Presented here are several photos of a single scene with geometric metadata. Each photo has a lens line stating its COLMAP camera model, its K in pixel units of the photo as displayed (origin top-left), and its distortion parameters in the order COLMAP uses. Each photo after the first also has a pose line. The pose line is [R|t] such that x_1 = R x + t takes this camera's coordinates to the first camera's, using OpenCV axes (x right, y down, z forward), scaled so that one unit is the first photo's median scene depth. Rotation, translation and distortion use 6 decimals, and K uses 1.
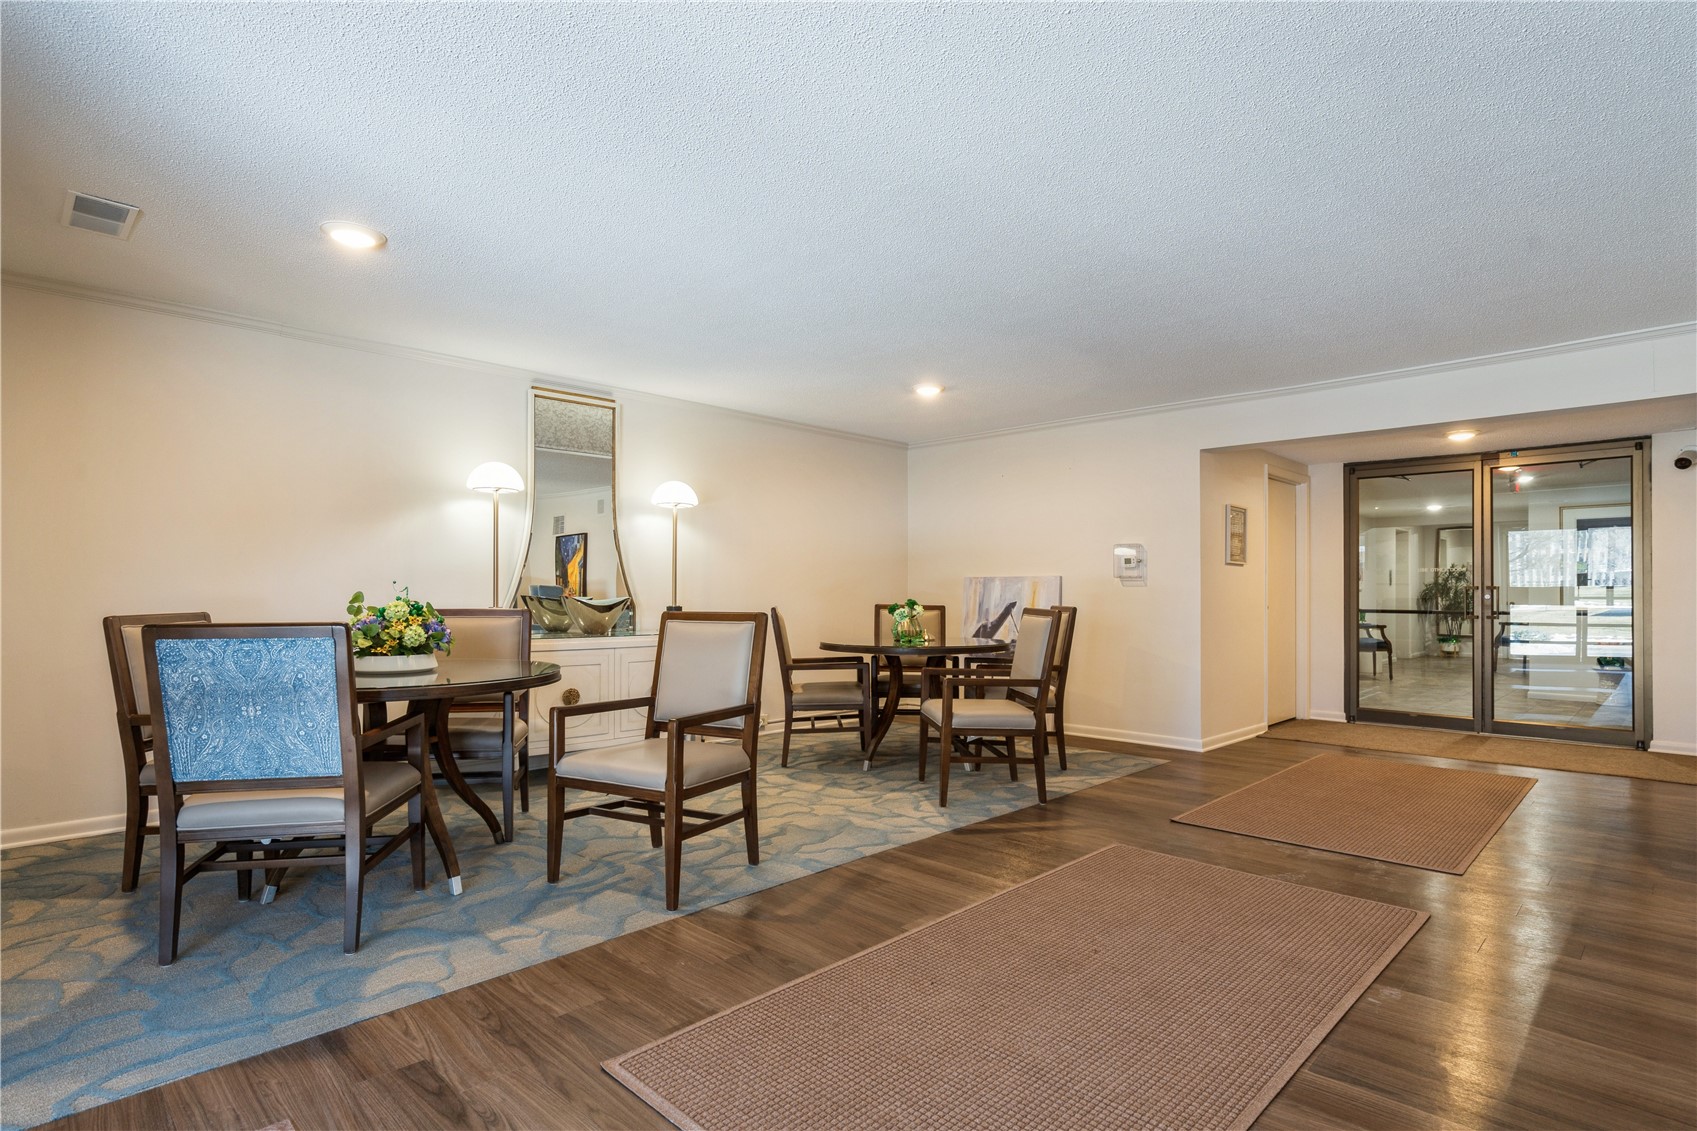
lens RADIAL K [[849.7, 0, 846.1], [0, 849.7, 586.7], [0, 0, 1]] dist [0.002779, 0.000857]
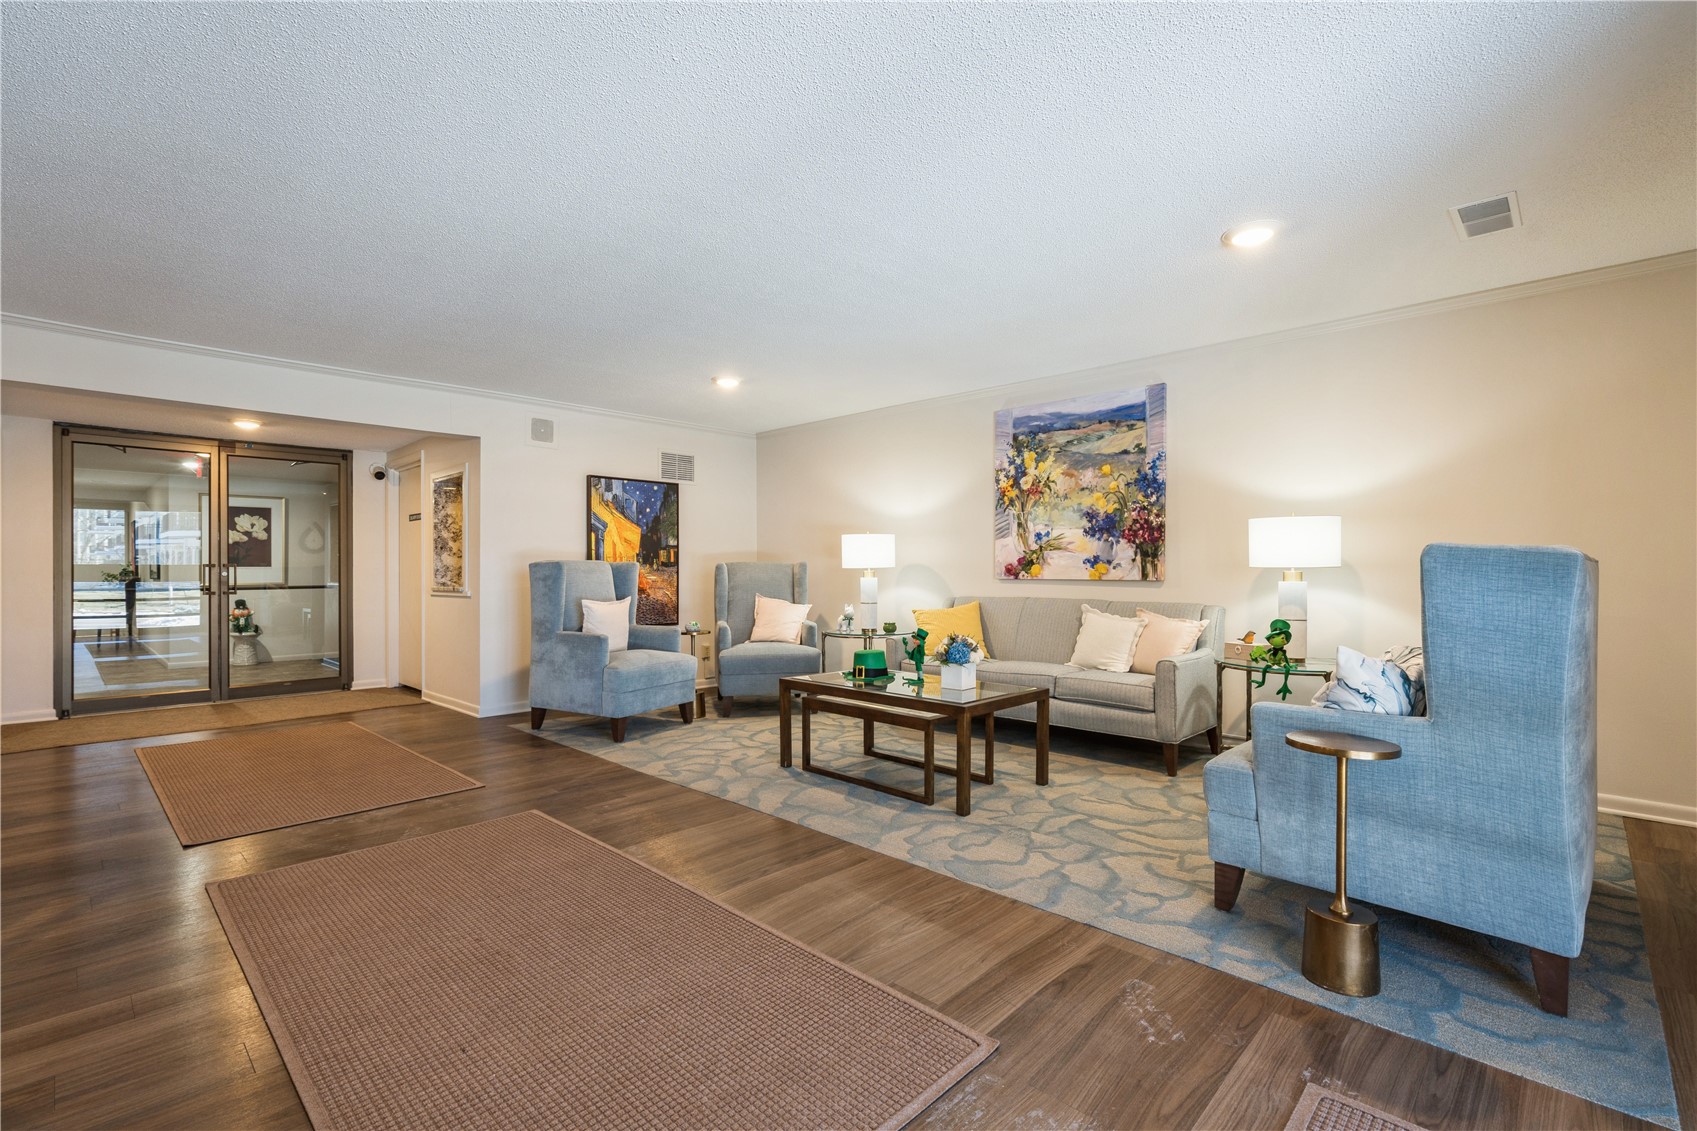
lens RADIAL K [[769.9, 0, 842.9], [0, 769.9, 556.0], [0, 0, 1]] dist [-0.001947, 0.000511]
pose [[-0.020275, 0.015300, 0.999677, -0.261771], [-0.004845, 0.999870, -0.015401, 0.000767], [-0.999783, -0.005156, -0.020198, 0.262799]]
